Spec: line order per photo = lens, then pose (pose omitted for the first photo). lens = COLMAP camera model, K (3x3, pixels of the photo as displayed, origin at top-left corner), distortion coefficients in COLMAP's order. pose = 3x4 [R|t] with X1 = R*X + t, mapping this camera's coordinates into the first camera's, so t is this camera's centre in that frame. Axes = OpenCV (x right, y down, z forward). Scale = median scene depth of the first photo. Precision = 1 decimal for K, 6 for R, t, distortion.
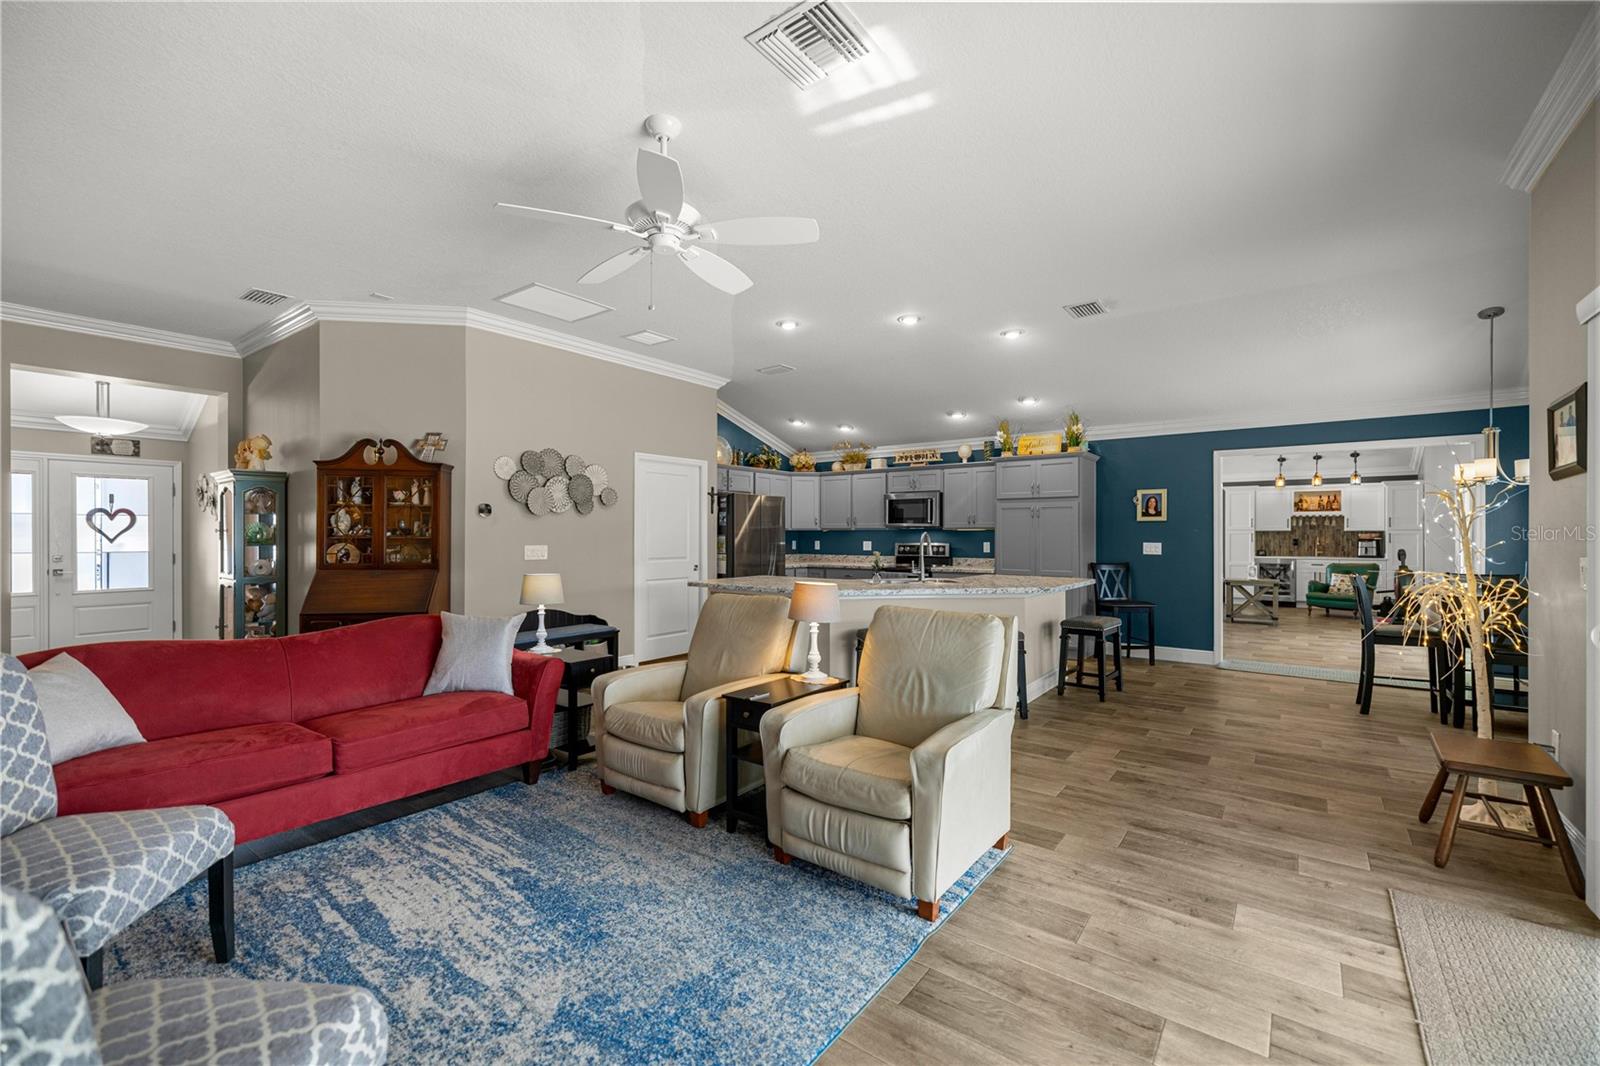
lens RADIAL K [[665.7, 0, 800.0], [0, 665.7, 533.0], [0, 0, 1]] dist [0.000871, -0.000011]
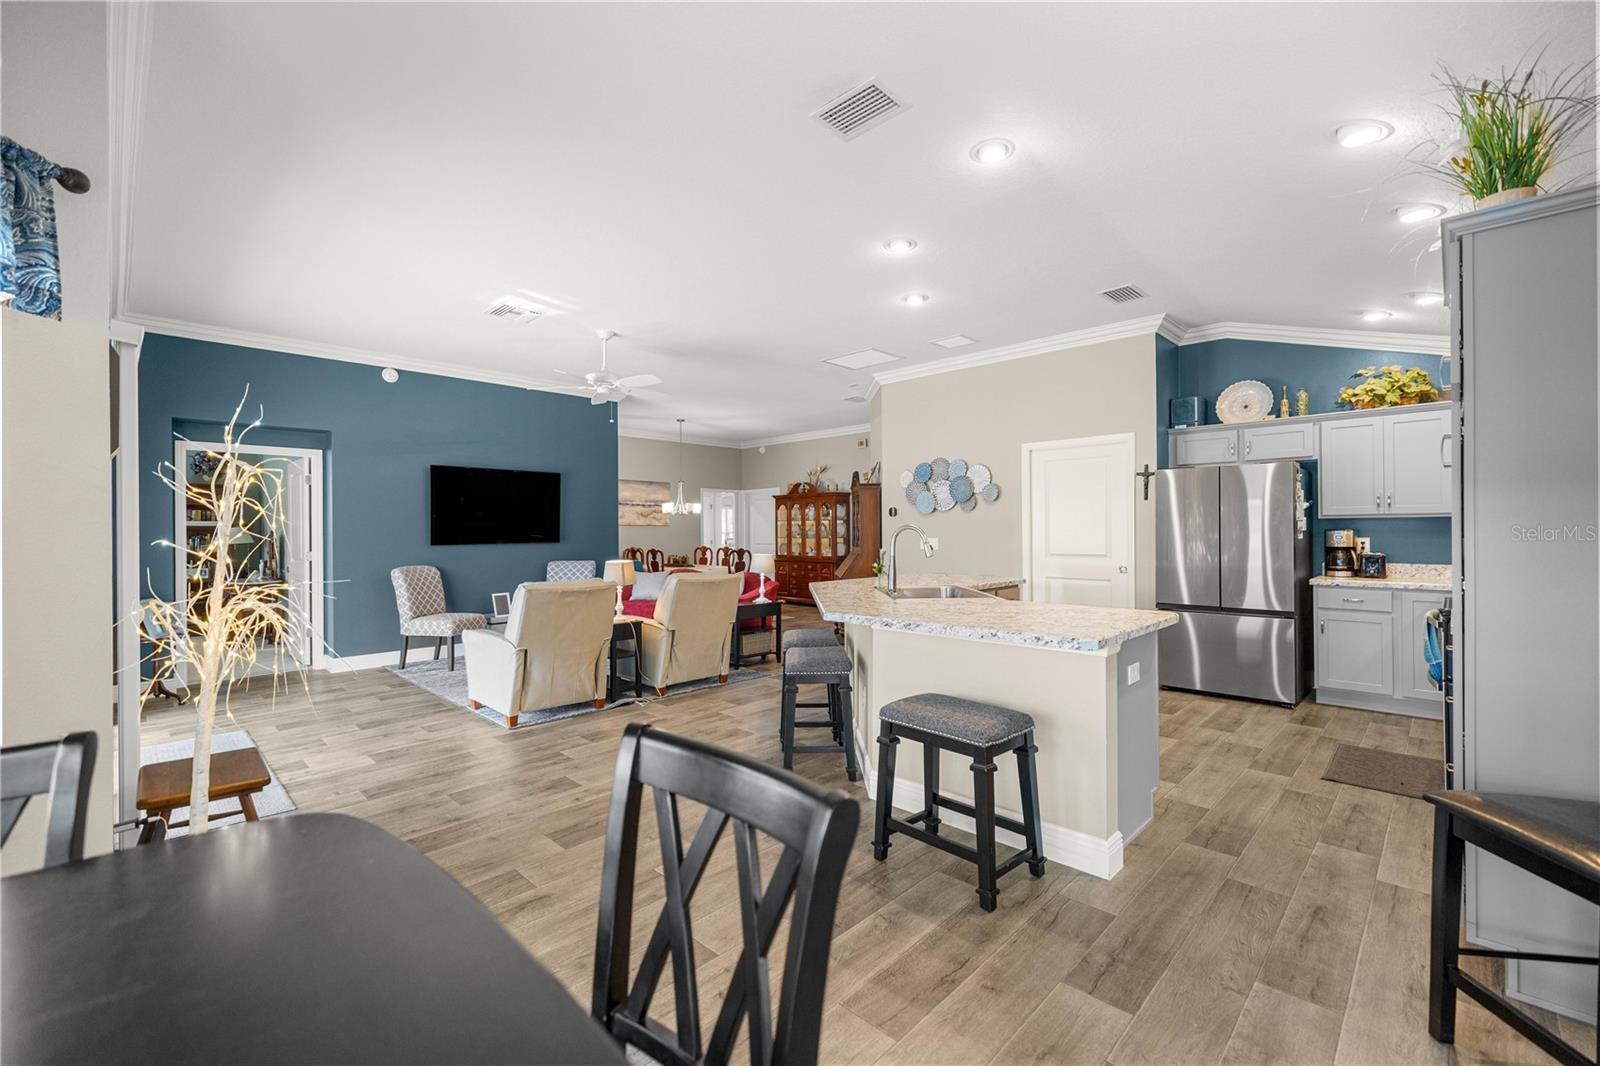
lens RADIAL K [[677.5, 0, 795.1], [0, 677.5, 521.3], [0, 0, 1]] dist [-0.000234, -0.000052]
pose [[-0.133513, -0.017109, -0.990899, 1.422404], [0.008116, 0.999799, -0.018357, 0.012885], [0.991014, -0.010493, -0.133348, 1.474401]]
